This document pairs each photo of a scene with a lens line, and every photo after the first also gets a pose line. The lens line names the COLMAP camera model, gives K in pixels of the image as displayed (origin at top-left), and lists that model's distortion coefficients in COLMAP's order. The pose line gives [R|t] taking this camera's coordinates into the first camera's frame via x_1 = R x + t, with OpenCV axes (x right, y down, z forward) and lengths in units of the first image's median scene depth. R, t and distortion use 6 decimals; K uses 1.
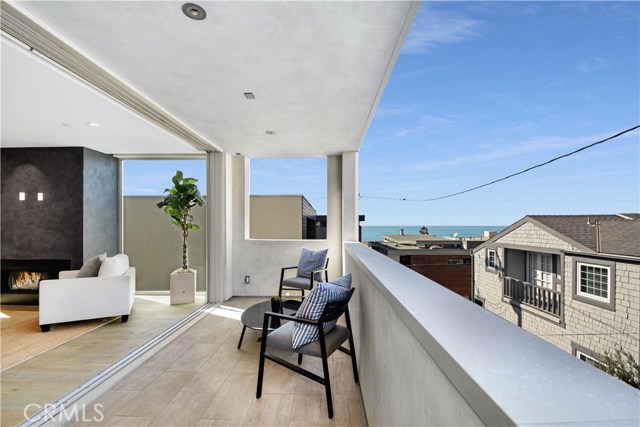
lens RADIAL K [[299.5, 0, 322.1], [0, 299.5, 221.6], [0, 0, 1]] dist [0.018770, -0.022100]
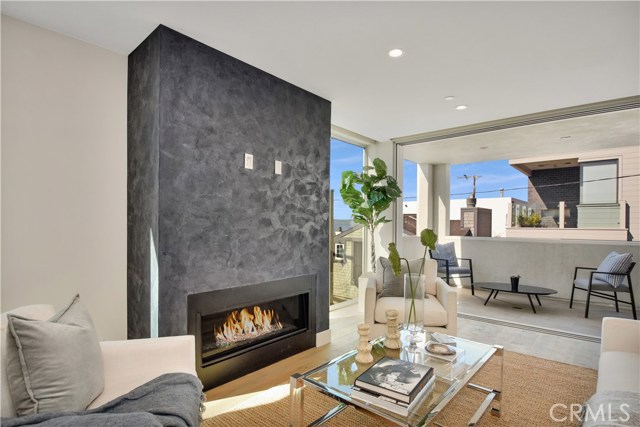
lens RADIAL K [[333.0, 0, 331.7], [0, 333.0, 224.5], [0, 0, 1]] dist [-0.000997, -0.001001]
pose [[0.624672, 0.000649, 0.780887, -1.377573], [-0.012257, 0.999885, 0.008974, 0.016154], [-0.780791, -0.015177, 0.624608, 0.540114]]
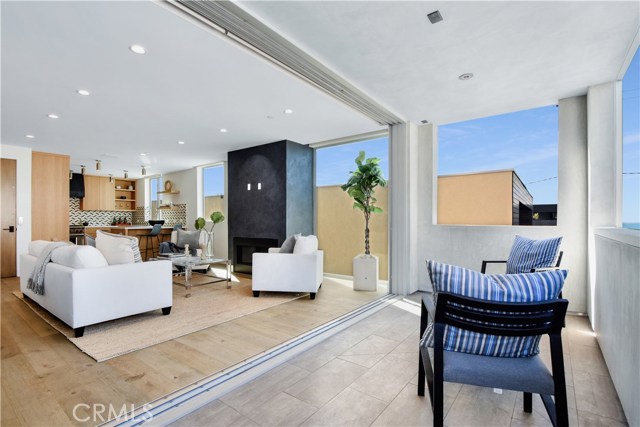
lens RADIAL K [[299.5, 0, 322.1], [0, 299.5, 221.6], [0, 0, 1]] dist [0.018770, -0.022100]
pose [[0.812606, 0.004225, -0.582799, -0.022703], [-0.004516, 0.999989, 0.000952, 0.057212], [0.582796, 0.001858, 0.812616, 0.154740]]
